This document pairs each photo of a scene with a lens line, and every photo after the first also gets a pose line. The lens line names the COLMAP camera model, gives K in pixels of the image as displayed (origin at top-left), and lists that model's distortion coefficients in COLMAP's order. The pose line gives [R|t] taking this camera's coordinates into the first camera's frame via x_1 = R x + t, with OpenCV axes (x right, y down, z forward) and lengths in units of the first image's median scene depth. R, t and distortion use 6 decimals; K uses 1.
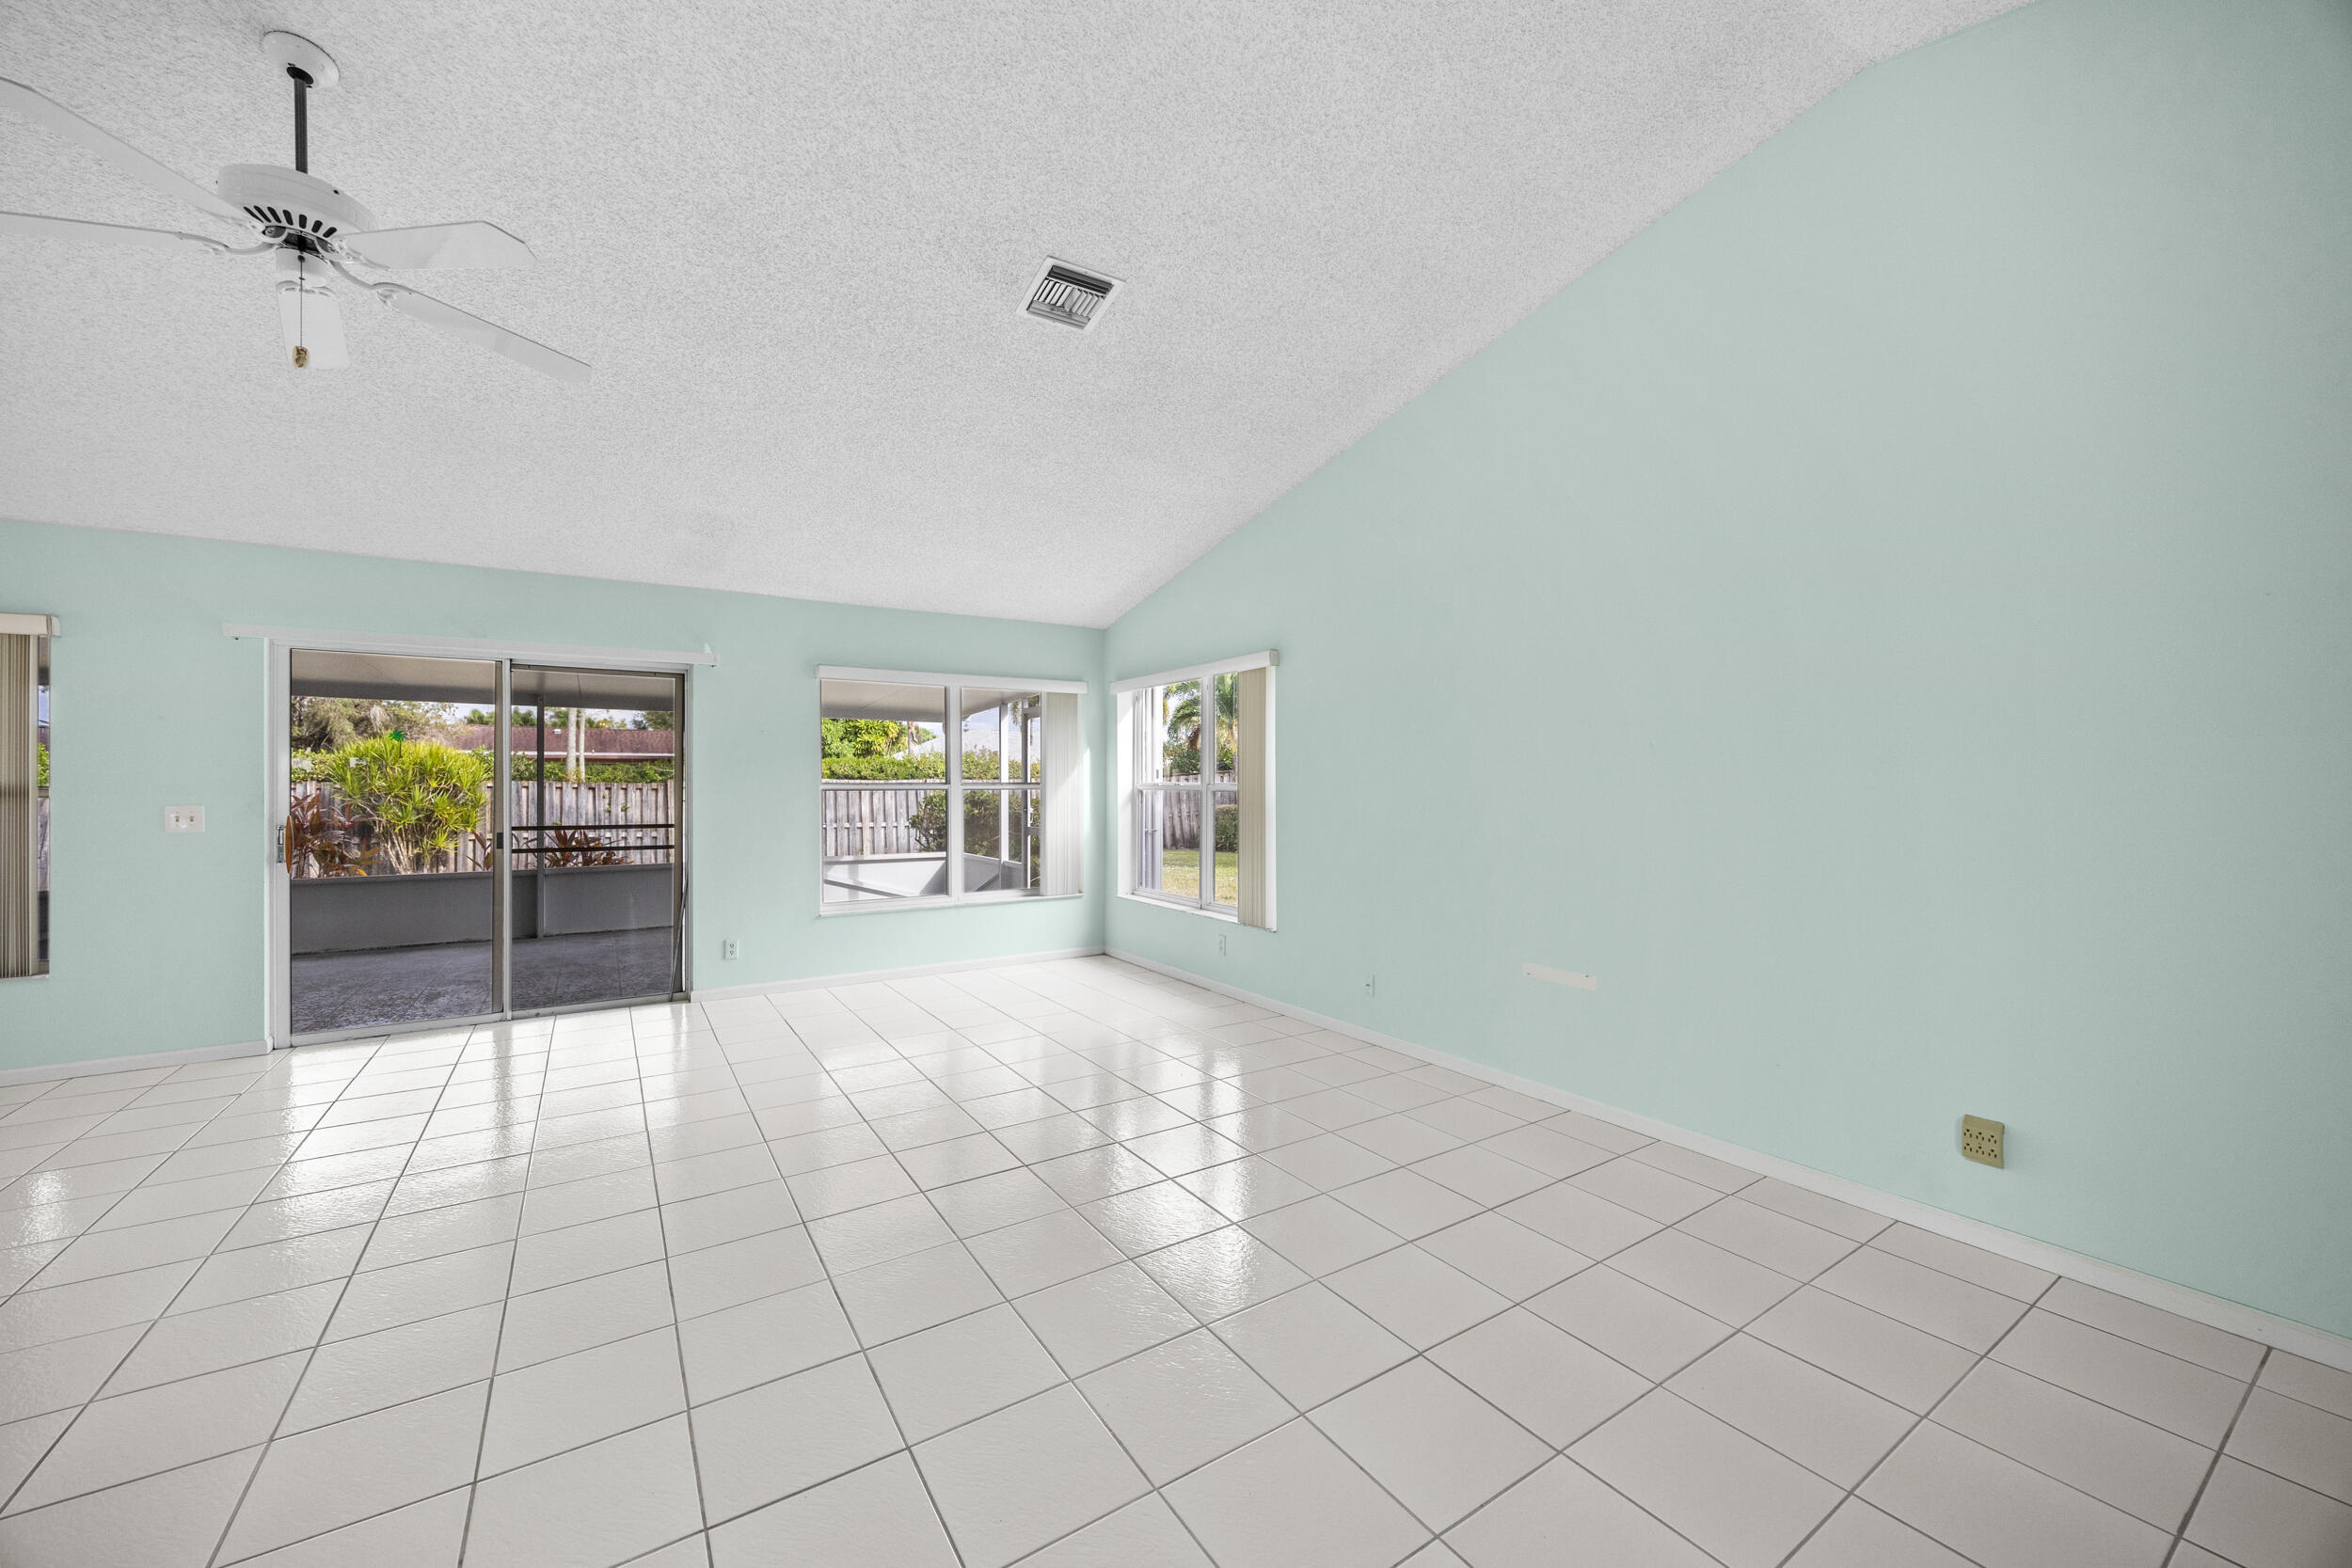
lens RADIAL K [[895.4, 0, 1186.3], [0, 895.4, 781.8], [0, 0, 1]] dist [-0.003769, 0.000324]
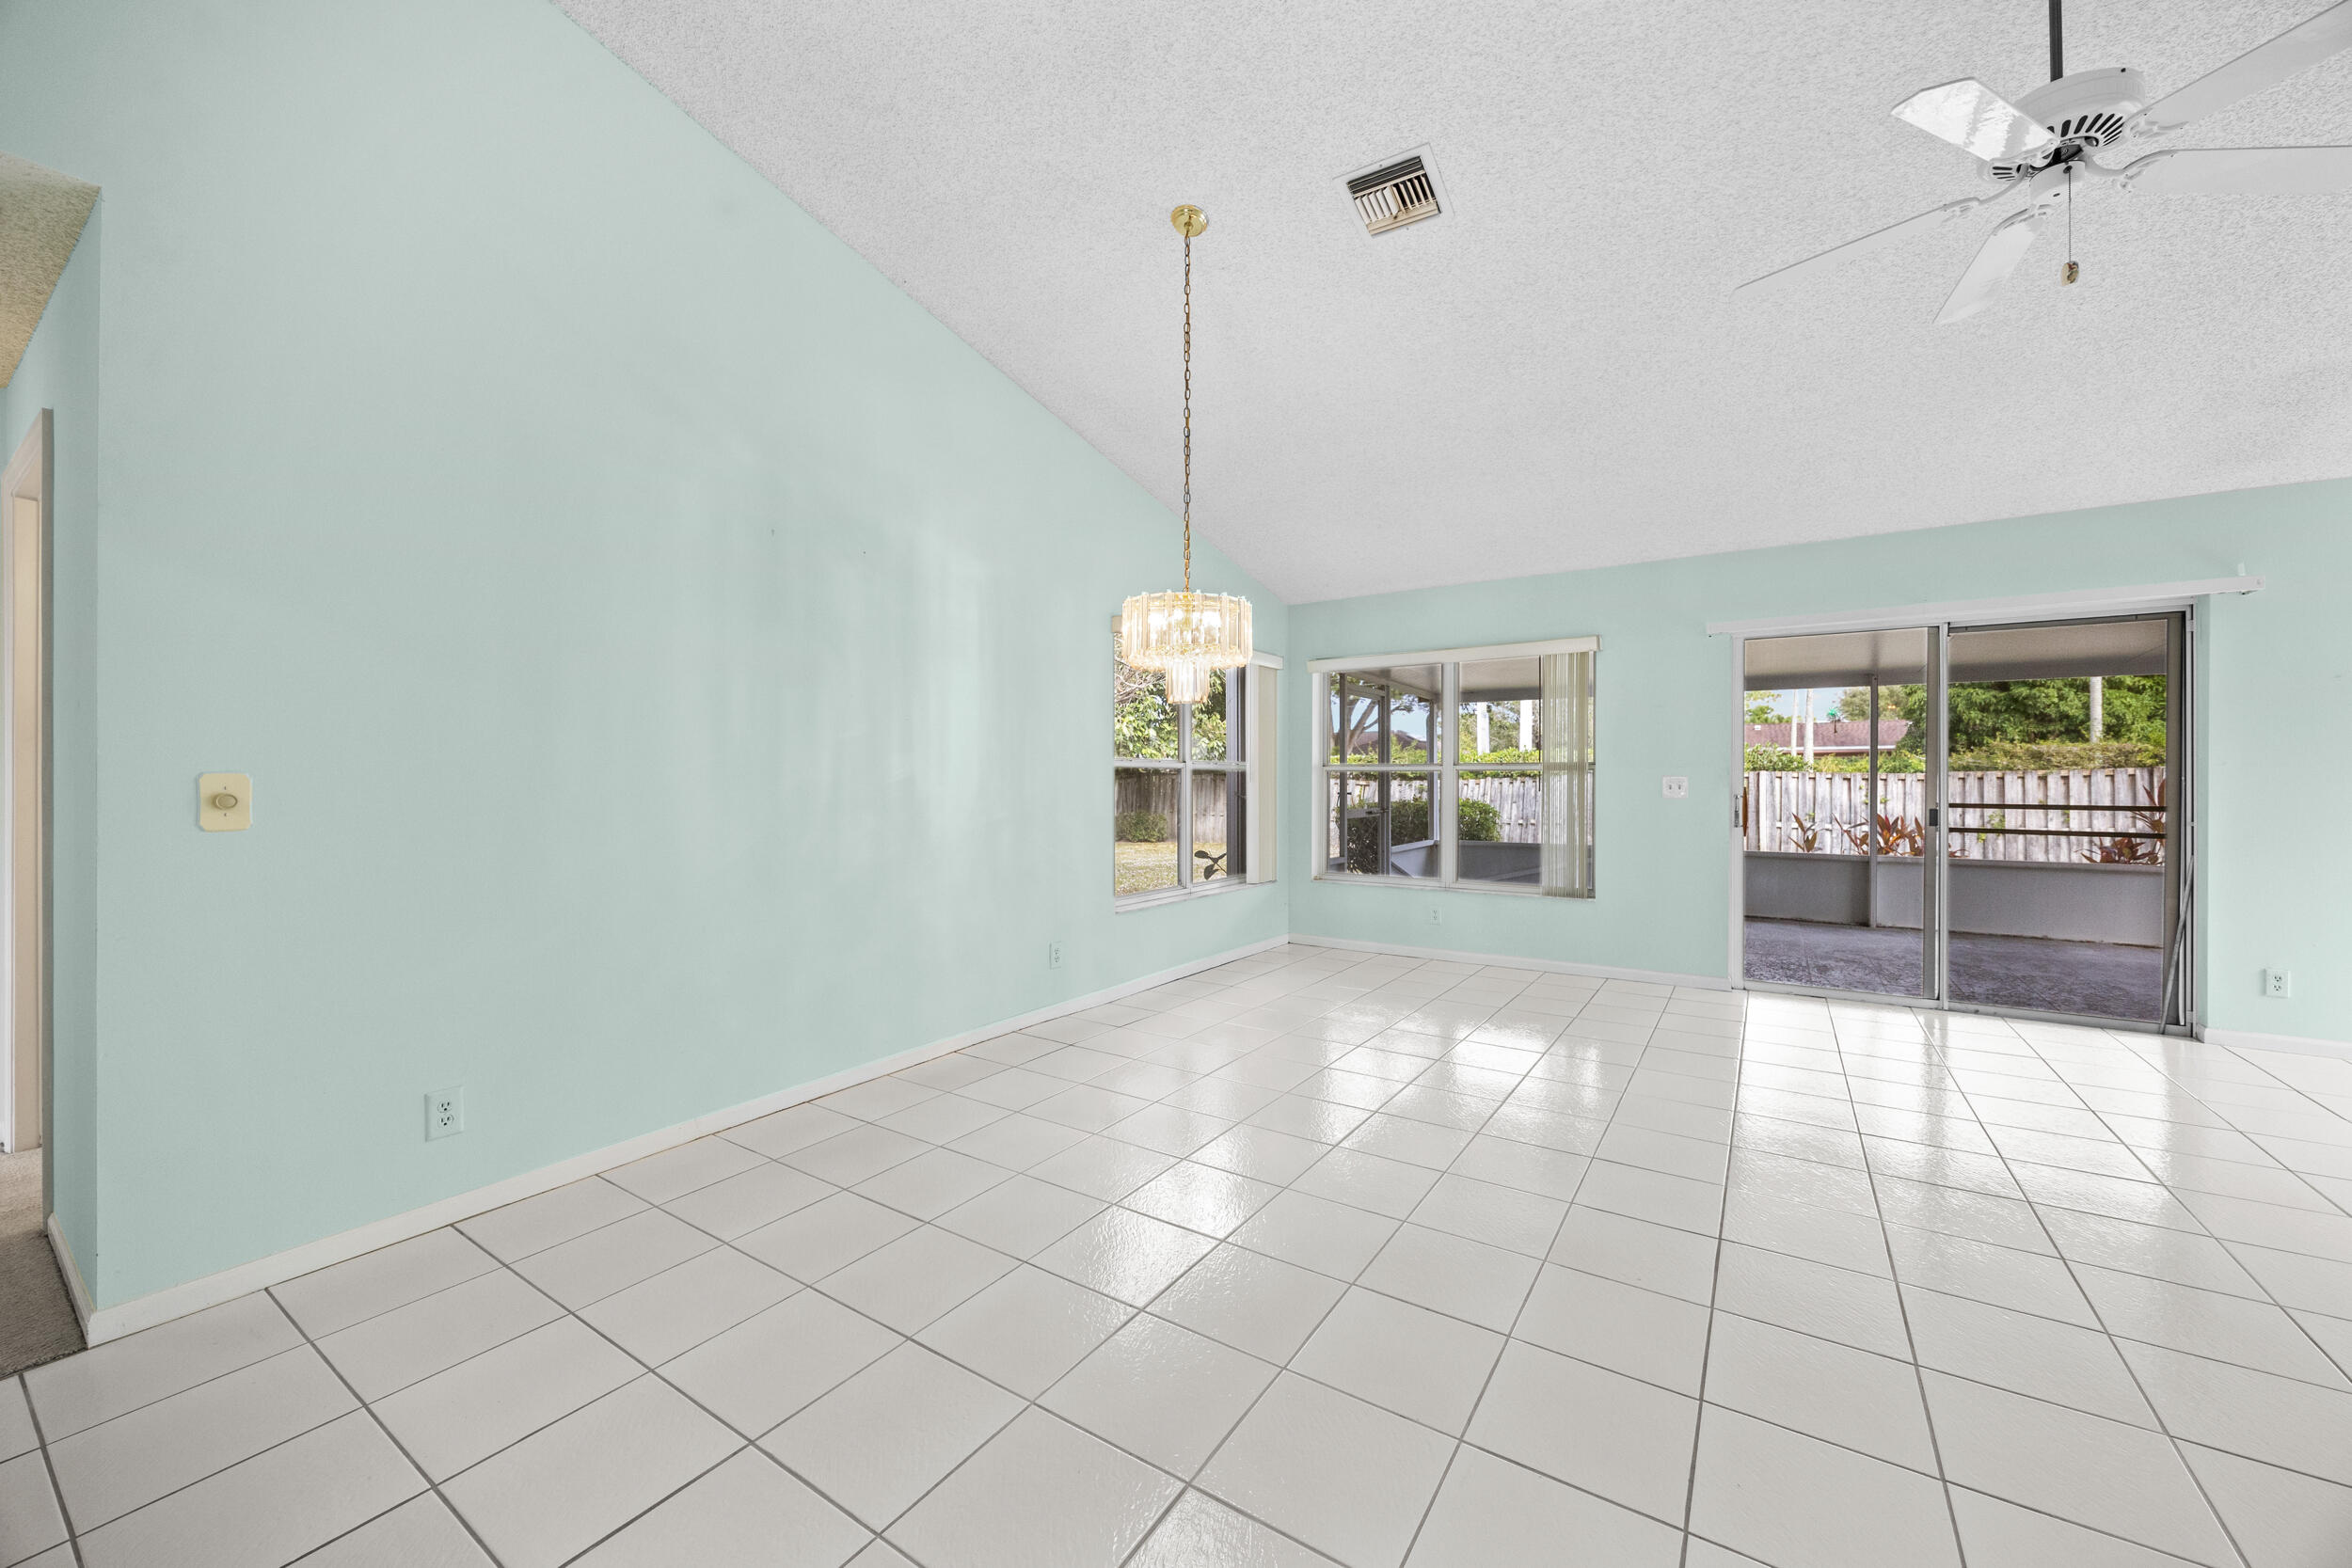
lens RADIAL K [[895.4, 0, 1176.7], [0, 895.4, 779.7], [0, 0, 1]] dist [-0.003769, 0.000324]
pose [[0.390282, 0.000449, -0.920695, -0.159258], [-0.000548, 1.000000, 0.000256, 0.019679], [0.920695, 0.000405, 0.390283, -0.075735]]
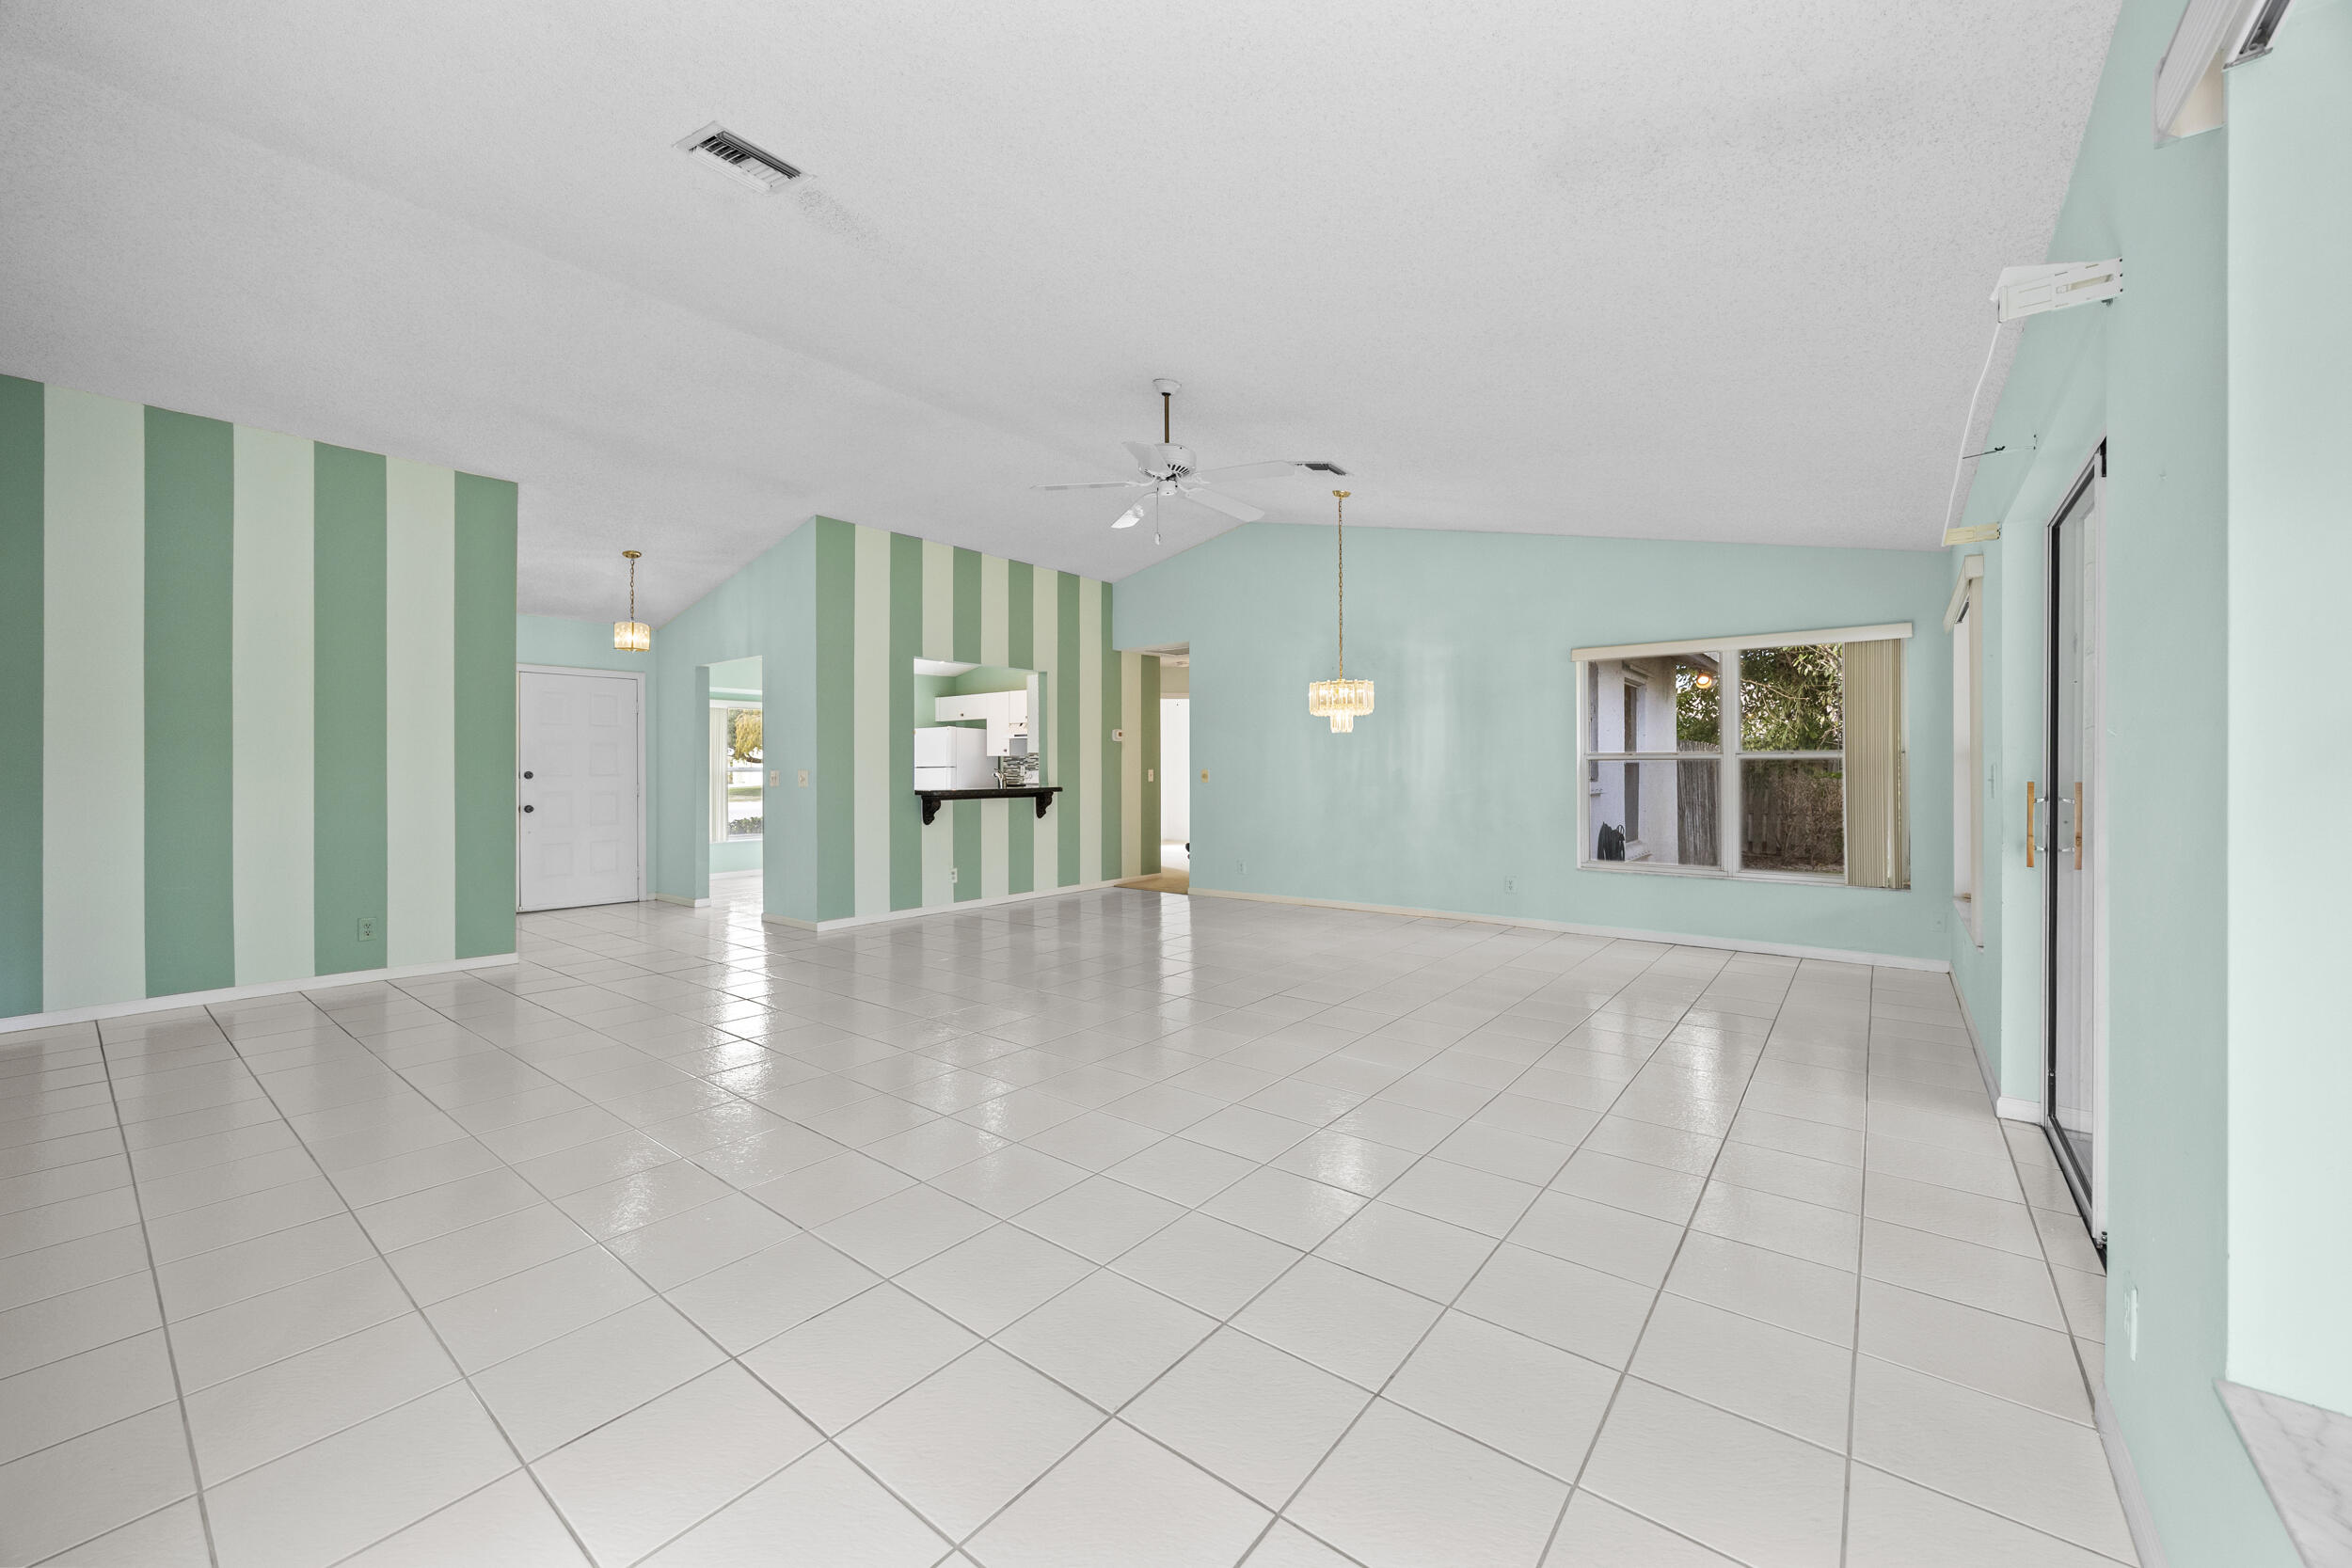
lens RADIAL K [[895.4, 0, 1177.4], [0, 895.4, 775.6], [0, 0, 1]] dist [-0.003769, 0.000324]
pose [[-0.948690, 0.005302, -0.316163, -0.126812], [0.003518, 0.999975, 0.006213, 0.018350], [0.316188, 0.004782, -0.948684, 0.959279]]
